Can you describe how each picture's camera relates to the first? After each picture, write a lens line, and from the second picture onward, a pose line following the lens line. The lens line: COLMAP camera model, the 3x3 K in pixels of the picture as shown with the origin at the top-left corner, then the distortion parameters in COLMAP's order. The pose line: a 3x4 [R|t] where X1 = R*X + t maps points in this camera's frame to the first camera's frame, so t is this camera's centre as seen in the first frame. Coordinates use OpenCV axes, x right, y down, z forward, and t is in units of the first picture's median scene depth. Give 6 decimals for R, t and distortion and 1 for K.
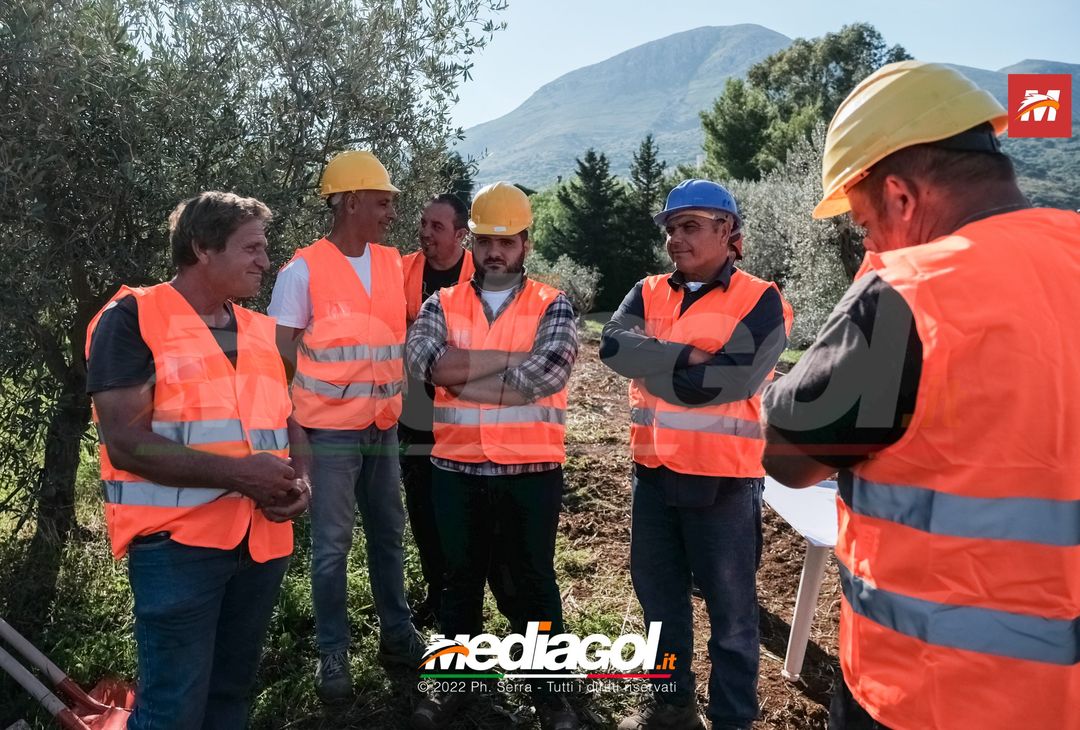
lens RADIAL K [[791.4, 0, 519.3], [0, 791.4, 331.5], [0, 0, 1]] dist [-0.002742, -0.001132]
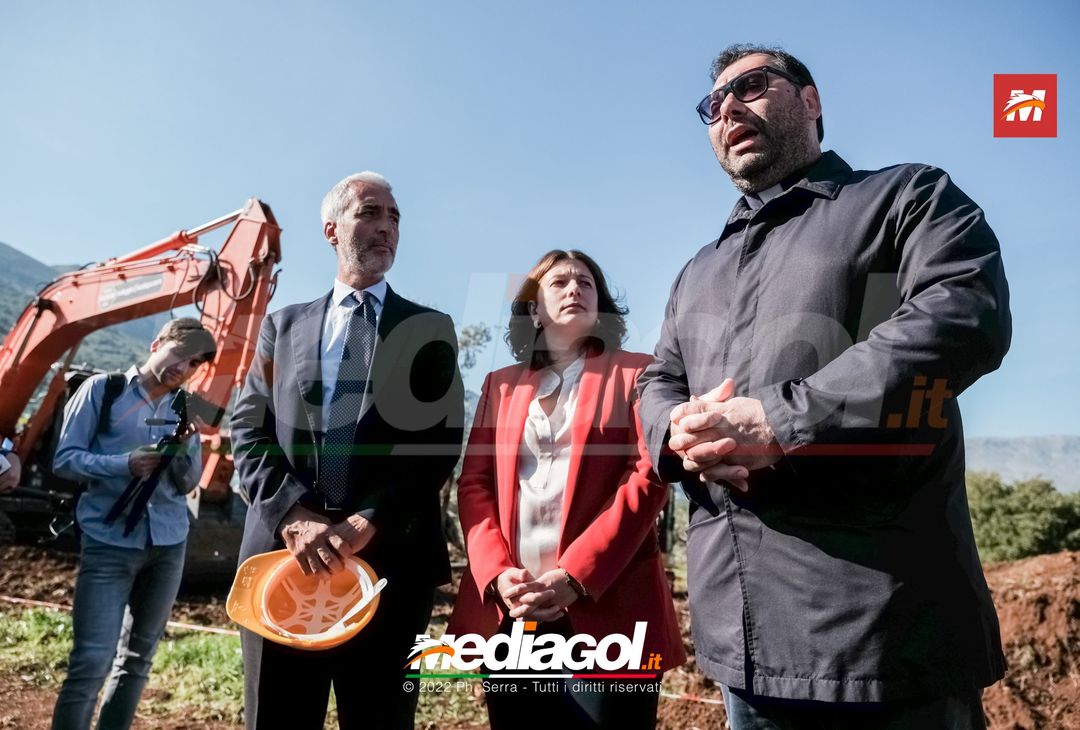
lens RADIAL K [[741.4, 0, 540.0], [0, 741.4, 365.0], [0, 0, 1]] dist [-0.029262, 0.004026]
pose [[0.401032, 0.202620, 0.893375, 0.009022], [-0.024084, 0.977227, -0.210827, 0.011115], [-0.915747, 0.063032, 0.396779, -0.077870]]
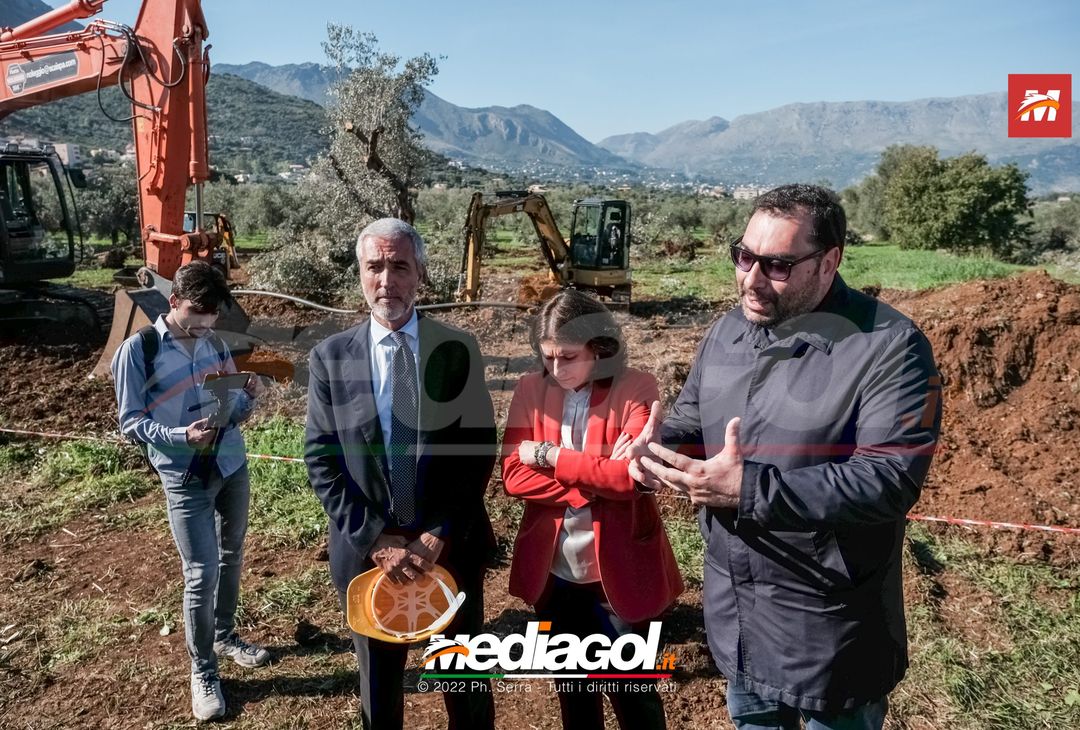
lens RADIAL K [[741.9, 0, 534.8], [0, 741.9, 361.1], [0, 0, 1]] dist [-0.009536, -0.000394]
pose [[0.347935, -0.197741, 0.916428, 0.001742], [0.047010, 0.979954, 0.193600, -0.006078], [-0.936339, -0.024279, 0.350256, -0.076578]]
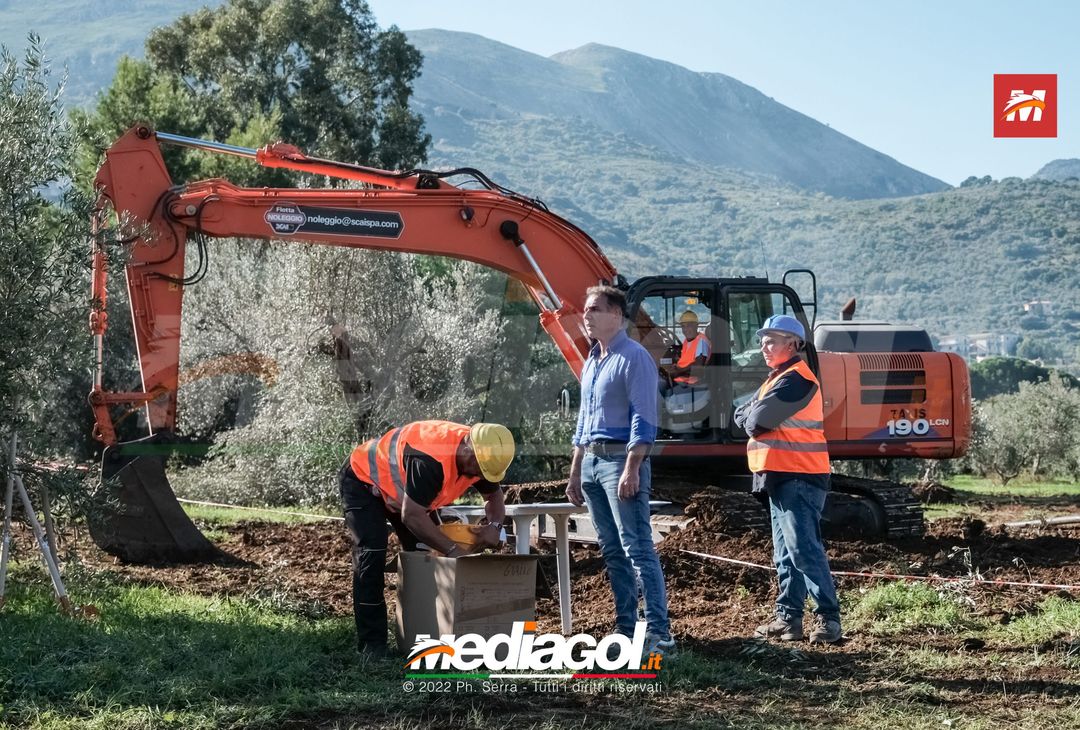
lens RADIAL K [[1666.3, 0, 587.9], [0, 1666.3, 365.2], [0, 0, 1]] dist [0.021088, 0.114511]
pose [[0.849356, 0.012626, 0.527669, -0.065723], [0.040429, 0.995221, -0.088889, 0.014467], [-0.526270, 0.096832, 0.844786, -0.130656]]
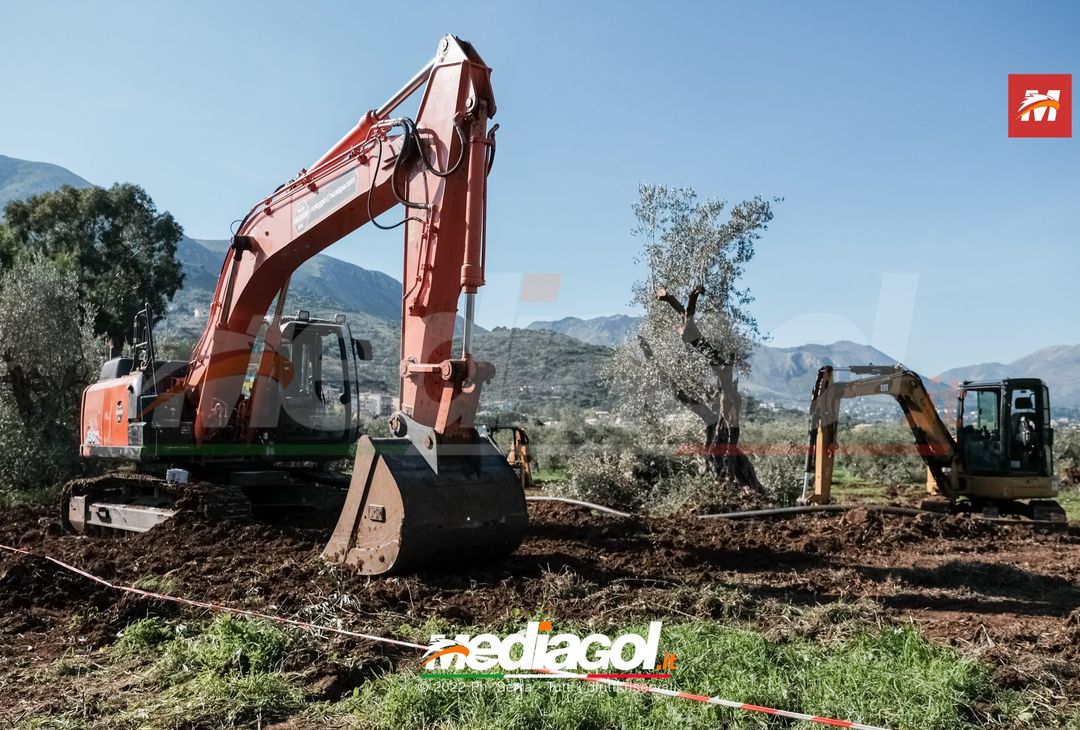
lens RADIAL K [[800.1, 0, 540.0], [0, 800.1, 365.0], [0, 0, 1]] dist [-0.026198, 0.005839]
pose [[0.671027, 0.070533, 0.738070, 0.041564], [0.049413, 0.988997, -0.139437, 0.013064], [-0.739785, 0.130036, 0.660159, -0.045513]]
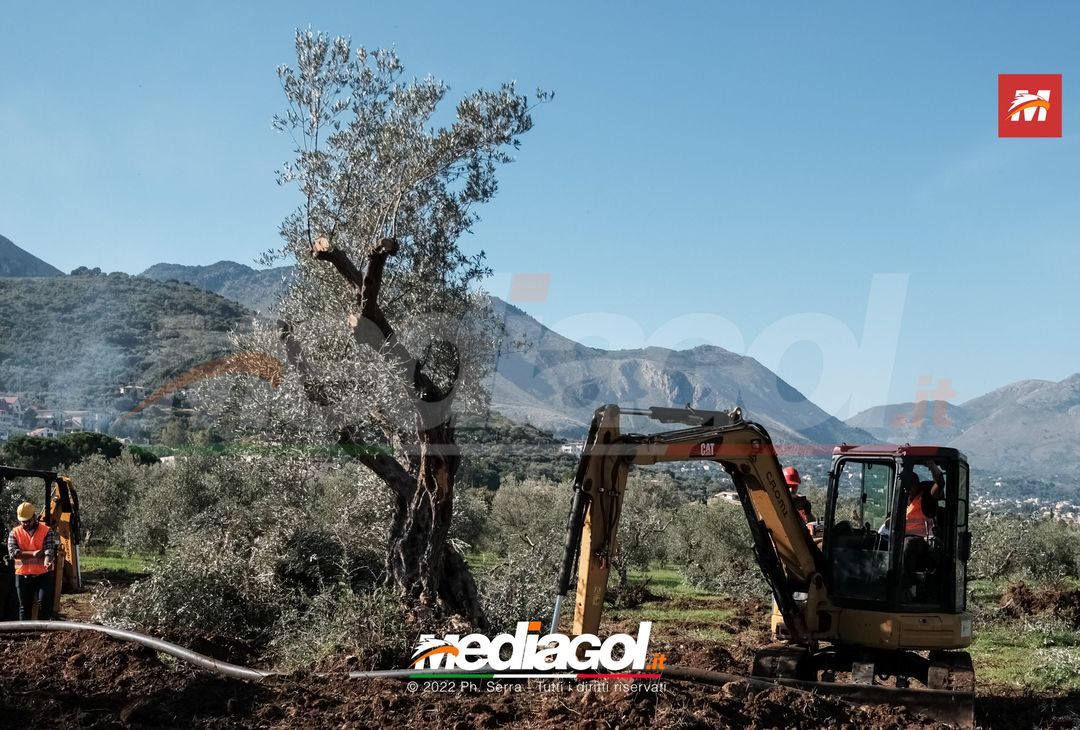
lens RADIAL K [[1463.5, 0, 595.3], [0, 1463.5, 382.3], [0, 0, 1]] dist [-0.027361, 0.054240]
pose [[0.428176, 0.100328, 0.898109, 0.055728], [0.013220, 0.993016, -0.117233, 0.009026], [-0.903599, 0.062070, 0.423859, -0.052500]]
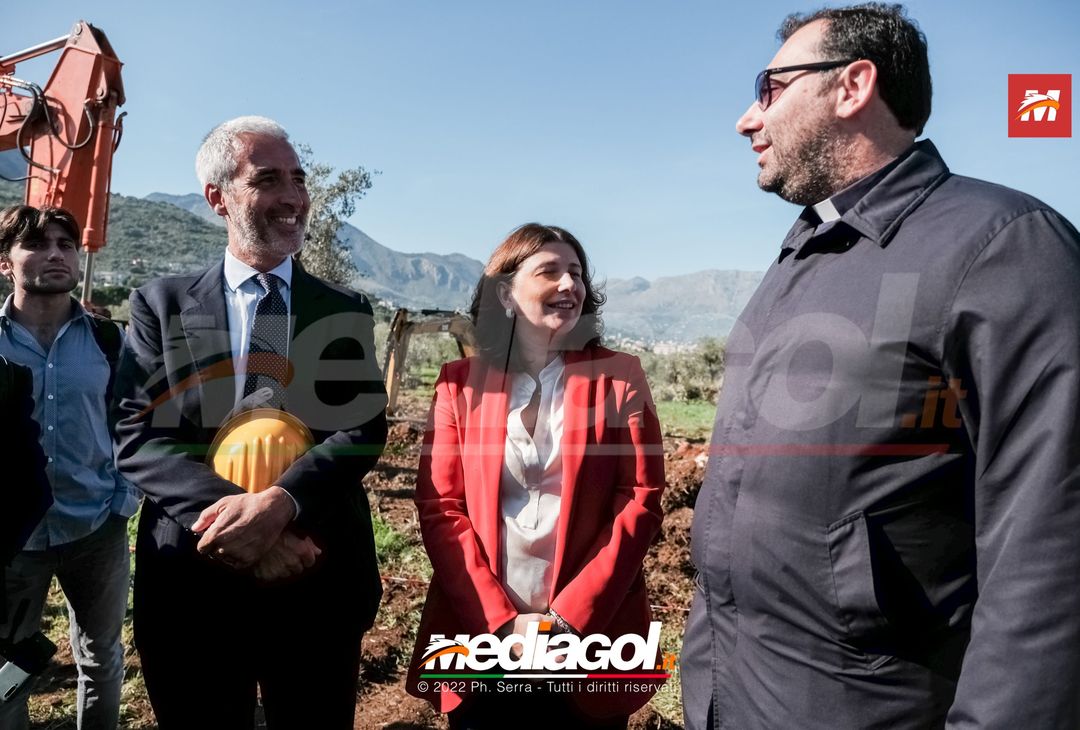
lens RADIAL K [[741.9, 0, 534.8], [0, 741.9, 361.1], [0, 0, 1]] dist [-0.009536, -0.000394]
pose [[0.254259, 0.000453, 0.967136, 0.011639], [-0.011883, 0.999926, 0.002656, 0.003420], [-0.967063, -0.012168, 0.254246, -0.073488]]
